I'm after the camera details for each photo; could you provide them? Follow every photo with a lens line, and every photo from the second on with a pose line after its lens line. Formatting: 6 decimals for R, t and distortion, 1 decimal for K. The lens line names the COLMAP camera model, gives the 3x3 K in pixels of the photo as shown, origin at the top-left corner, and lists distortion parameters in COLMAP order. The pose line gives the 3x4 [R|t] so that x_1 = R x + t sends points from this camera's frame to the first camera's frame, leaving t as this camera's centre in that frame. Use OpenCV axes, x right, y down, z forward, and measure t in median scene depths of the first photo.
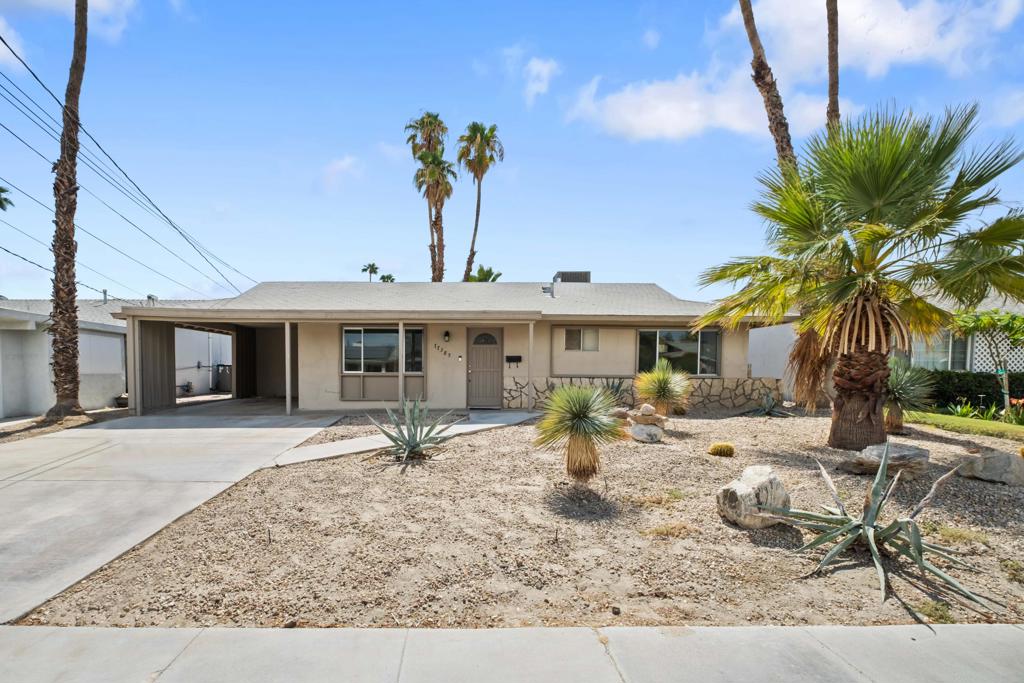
lens RADIAL K [[449.0, 0, 511.3], [0, 449.0, 386.4], [0, 0, 1]] dist [-0.009116, -0.000872]
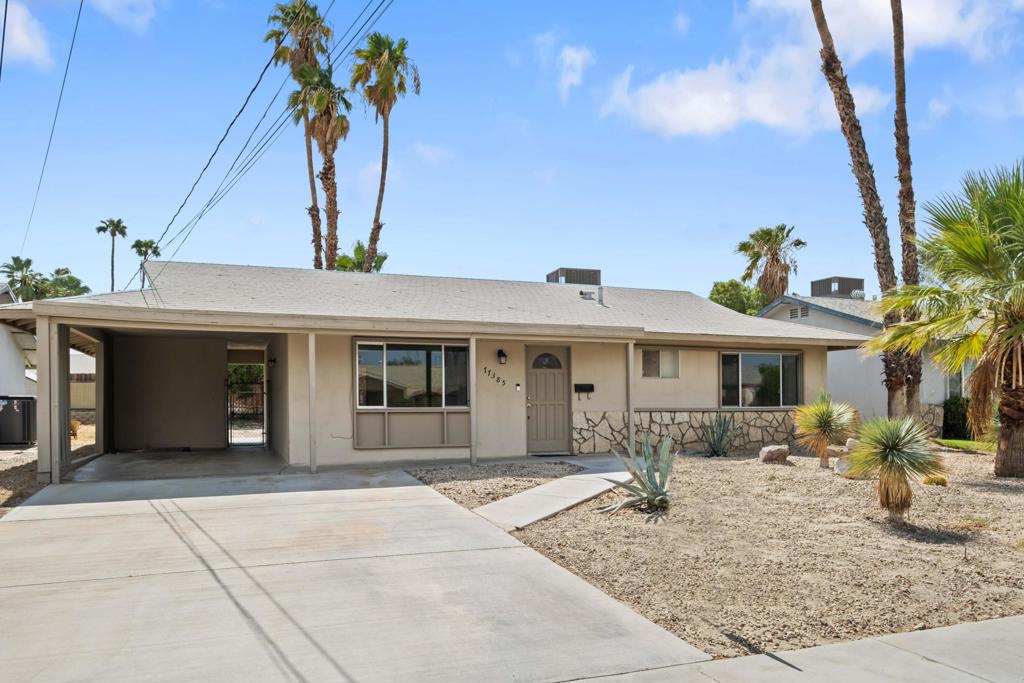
lens RADIAL K [[724.0, 0, 509.0], [0, 724.0, 389.9], [0, 0, 1]] dist [-0.003940, 0.008916]
pose [[0.941074, -0.000650, 0.338199, -0.524492], [0.018598, 0.998584, -0.049832, 0.000385], [-0.337688, 0.053185, 0.939754, -0.101338]]
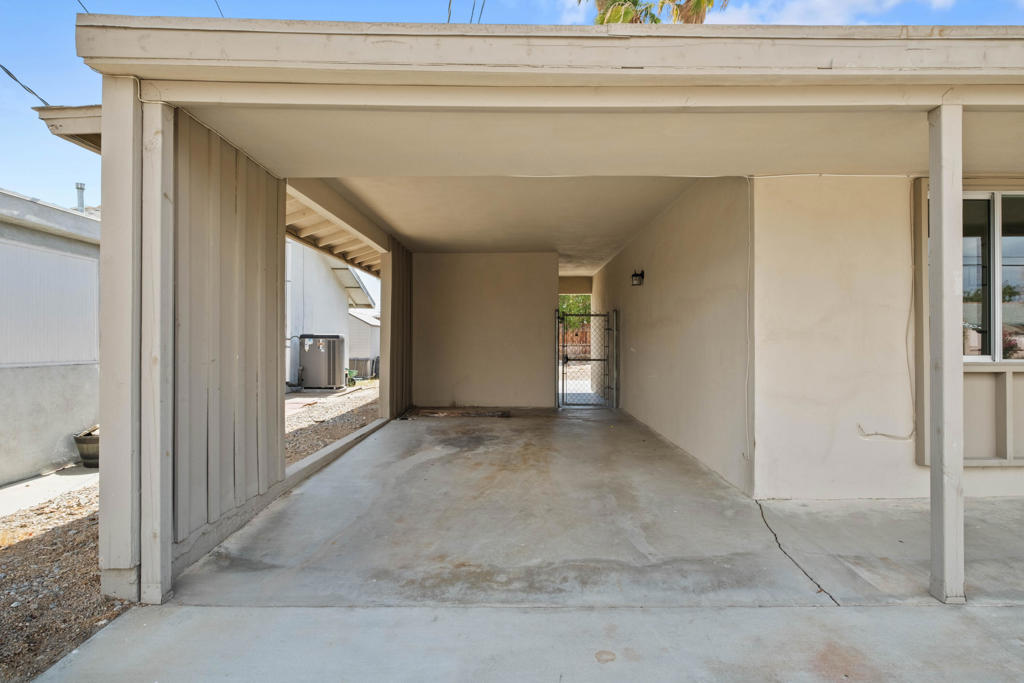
lens RADIAL K [[475.9, 0, 512.0], [0, 475.9, 341.5], [0, 0, 1]] dist [0.001435, 0.000155]
pose [[0.999498, -0.002115, -0.031616, -0.598388], [0.000996, 0.999374, -0.035358, -0.032624], [0.031671, 0.035309, 0.998874, 0.706455]]
